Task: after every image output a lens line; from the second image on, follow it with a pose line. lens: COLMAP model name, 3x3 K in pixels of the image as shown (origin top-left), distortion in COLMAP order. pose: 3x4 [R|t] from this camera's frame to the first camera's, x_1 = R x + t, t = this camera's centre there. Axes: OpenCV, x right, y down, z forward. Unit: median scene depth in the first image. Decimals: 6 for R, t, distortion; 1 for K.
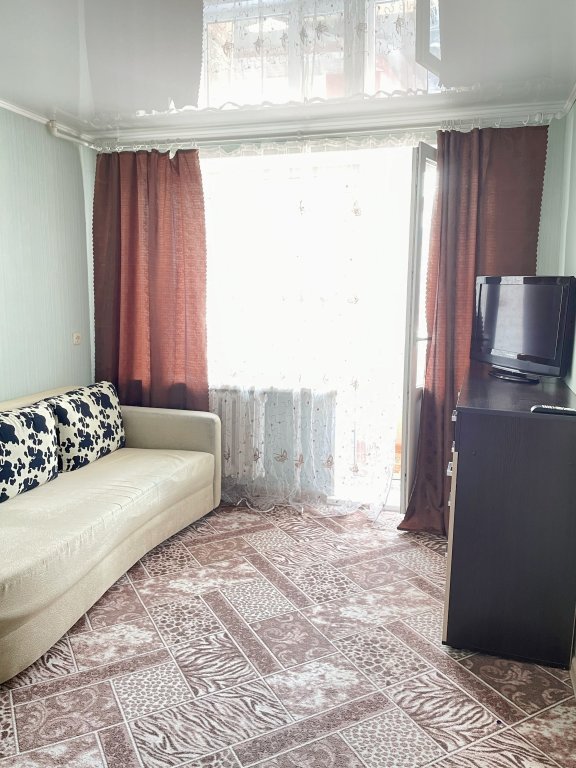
lens RADIAL K [[608.4, 0, 285.6], [0, 608.4, 363.7], [0, 0, 1]] dist [0.152702, -0.188519]
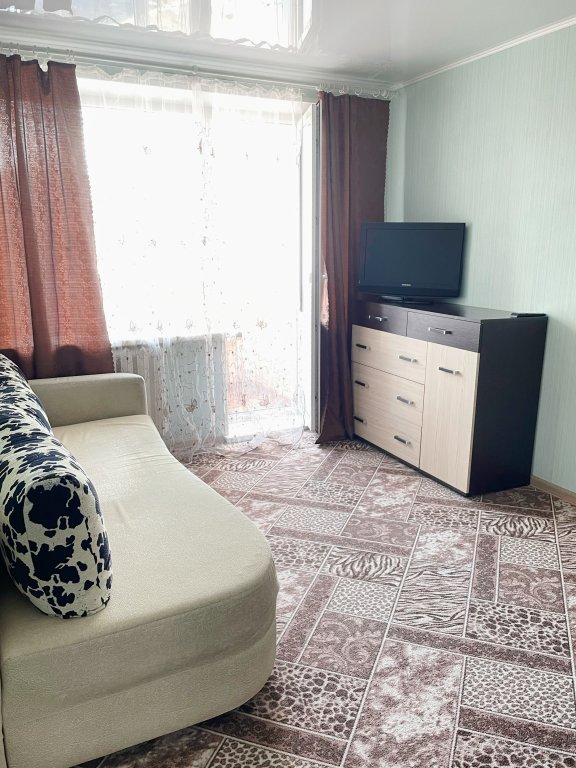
lens RADIAL K [[605.0, 0, 288.0], [0, 605.0, 384.0], [0, 0, 1]] dist [-0.006142, -0.000693]
pose [[0.739947, -0.161601, 0.652965, -0.555969], [0.080874, 0.985045, 0.152139, -0.020996], [-0.667786, -0.059767, 0.741950, 0.178259]]
